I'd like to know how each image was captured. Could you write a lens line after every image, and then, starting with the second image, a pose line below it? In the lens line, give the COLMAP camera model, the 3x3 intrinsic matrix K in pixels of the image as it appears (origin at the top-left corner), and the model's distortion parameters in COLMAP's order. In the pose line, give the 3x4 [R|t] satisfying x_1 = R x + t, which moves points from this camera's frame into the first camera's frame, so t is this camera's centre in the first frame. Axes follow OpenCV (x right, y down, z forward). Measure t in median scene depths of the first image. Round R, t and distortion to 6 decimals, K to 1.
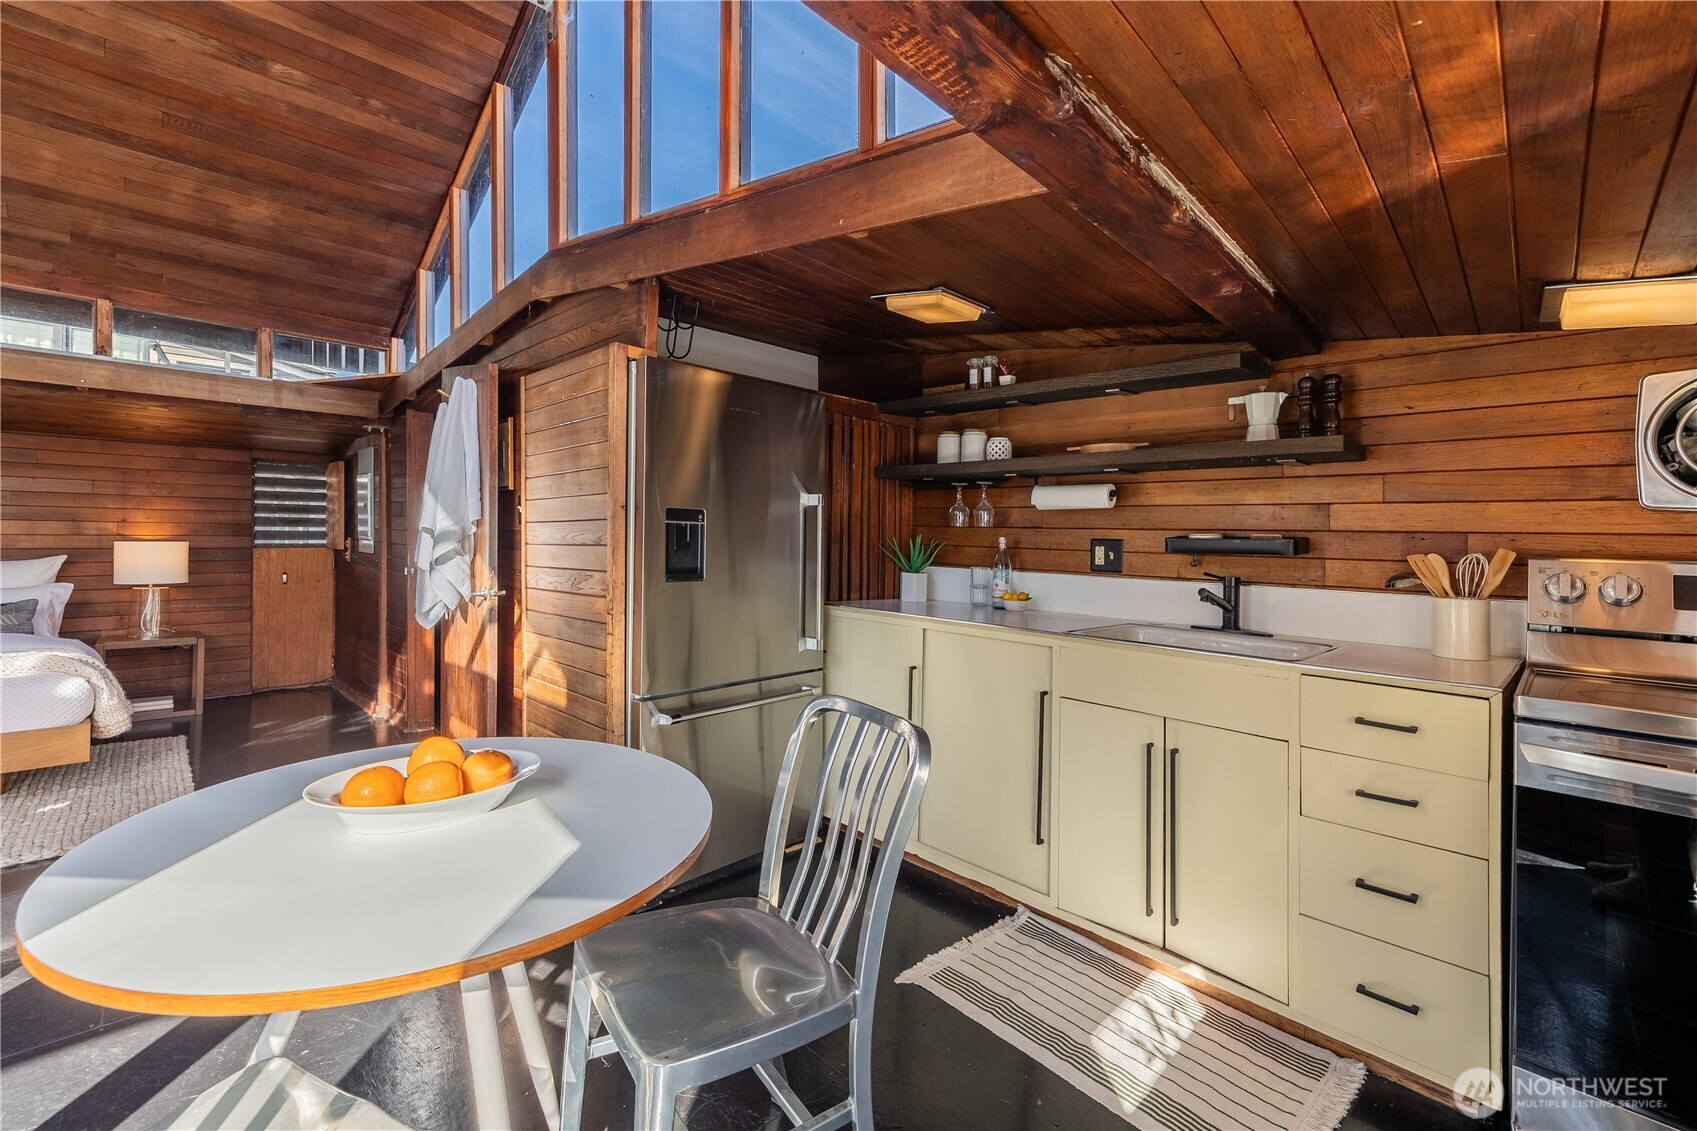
lens RADIAL K [[718.8, 0, 848.9], [0, 718.8, 530.3], [0, 0, 1]] dist [0.000539, 0.000077]
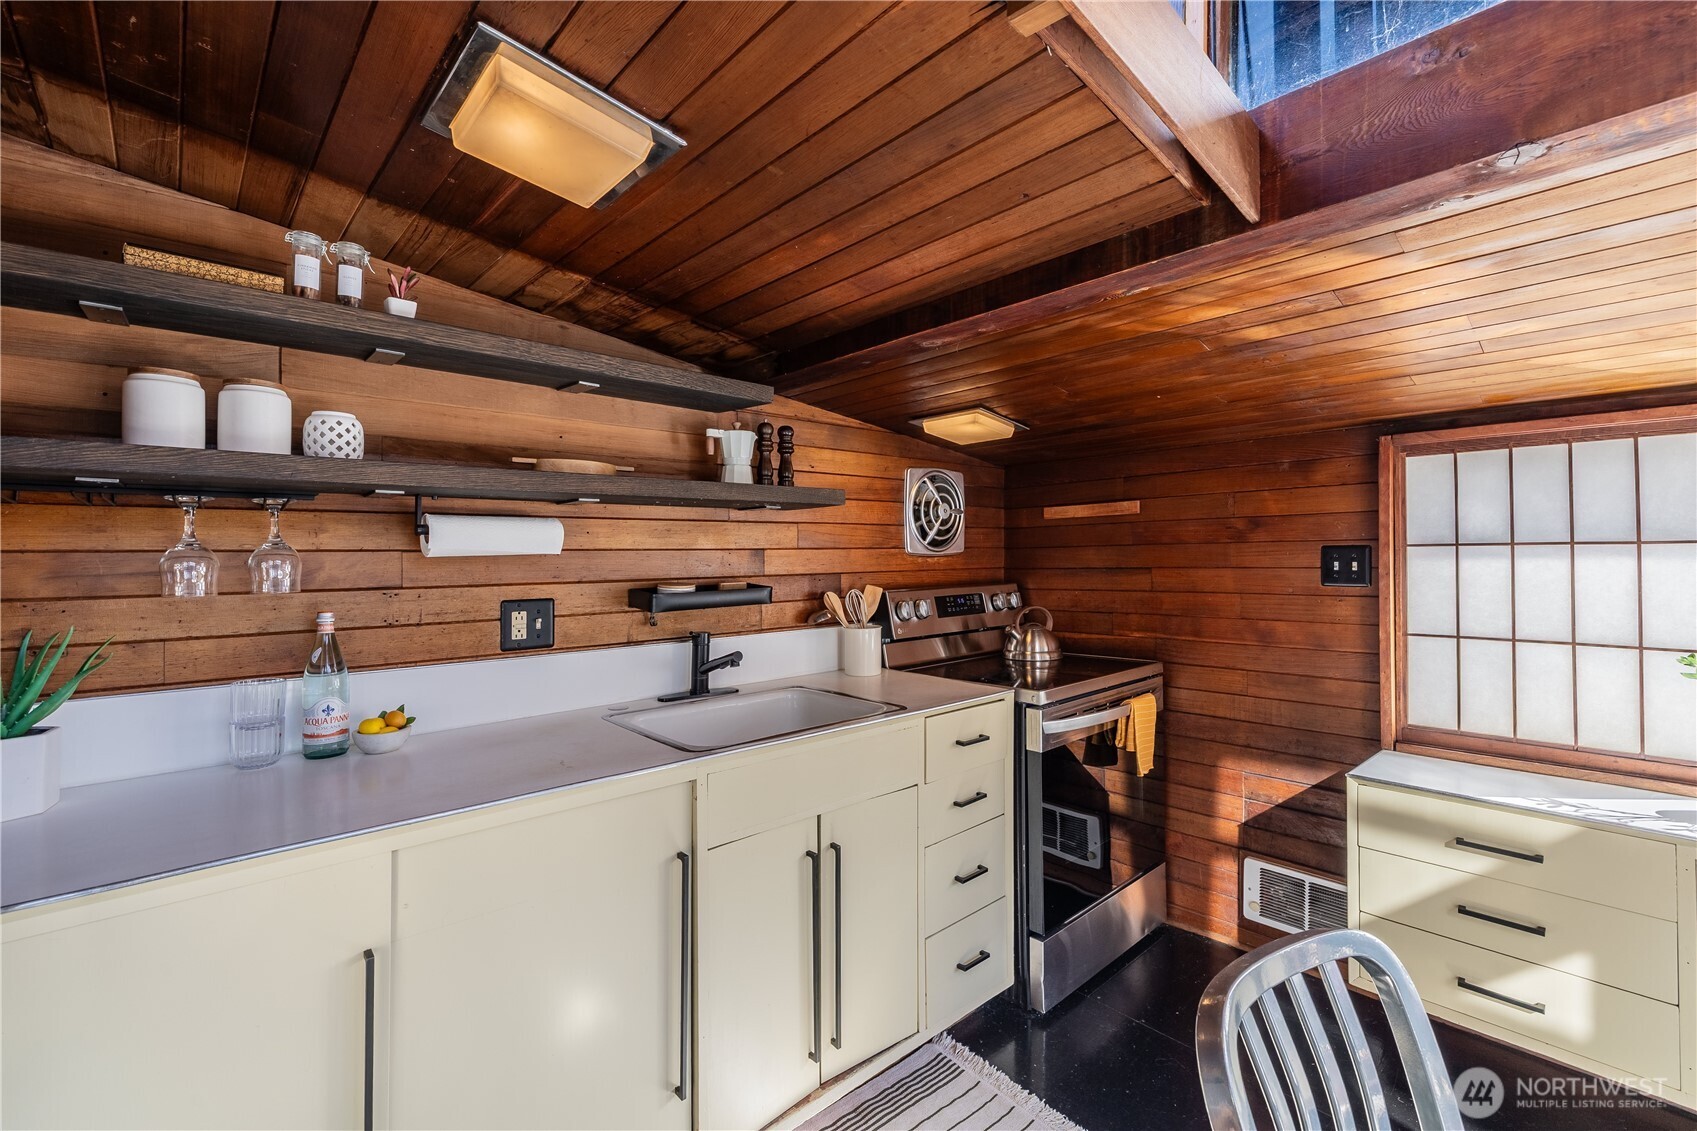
lens RADIAL K [[726.9, 0, 853.2], [0, 726.9, 542.2], [0, 0, 1]] dist [0.004445, 0.000334]
pose [[0.059323, -0.016025, 0.998110, -0.299890], [-0.003300, 0.999863, 0.016249, -0.053779], [-0.998233, -0.004258, 0.059262, 0.675878]]
